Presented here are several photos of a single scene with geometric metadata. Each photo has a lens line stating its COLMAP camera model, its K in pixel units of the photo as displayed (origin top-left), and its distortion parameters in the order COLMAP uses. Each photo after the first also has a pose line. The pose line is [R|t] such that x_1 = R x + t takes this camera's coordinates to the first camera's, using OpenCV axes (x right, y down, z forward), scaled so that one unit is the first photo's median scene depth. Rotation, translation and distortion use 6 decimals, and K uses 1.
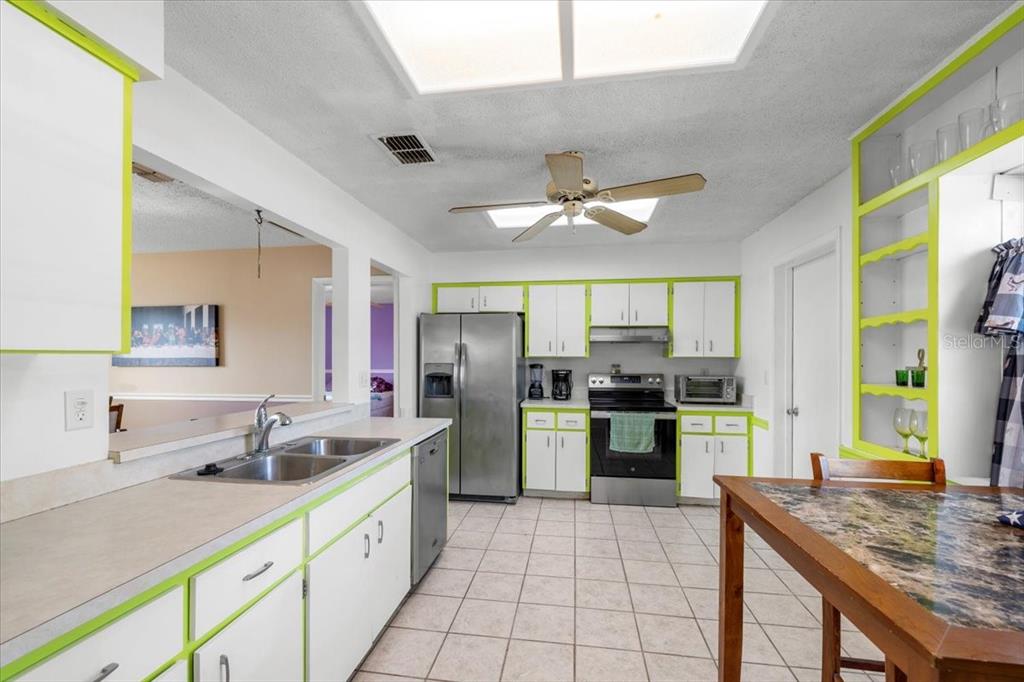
lens RADIAL K [[434.2, 0, 511.5], [0, 434.2, 359.2], [0, 0, 1]] dist [-0.000143, -0.000029]
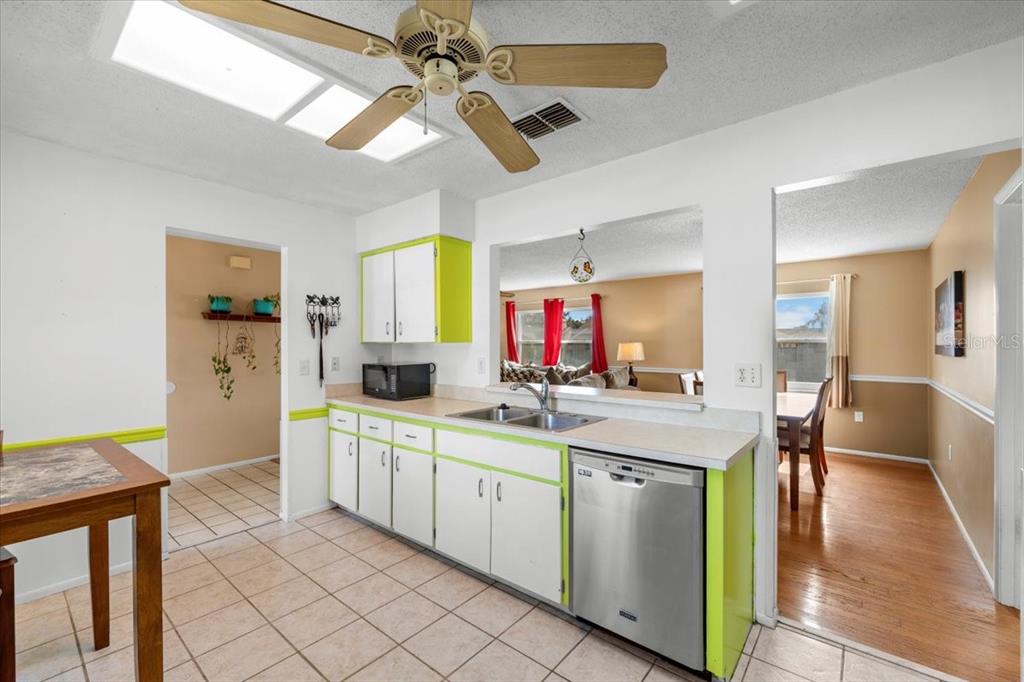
lens RADIAL K [[432.2, 0, 509.1], [0, 432.2, 343.1], [0, 0, 1]] dist [0.000419, 0.000052]
pose [[-0.512529, -0.006252, -0.858647, 0.606885], [-0.004514, 0.999979, -0.004586, 0.002618], [0.858658, 0.001526, -0.512546, 1.425411]]
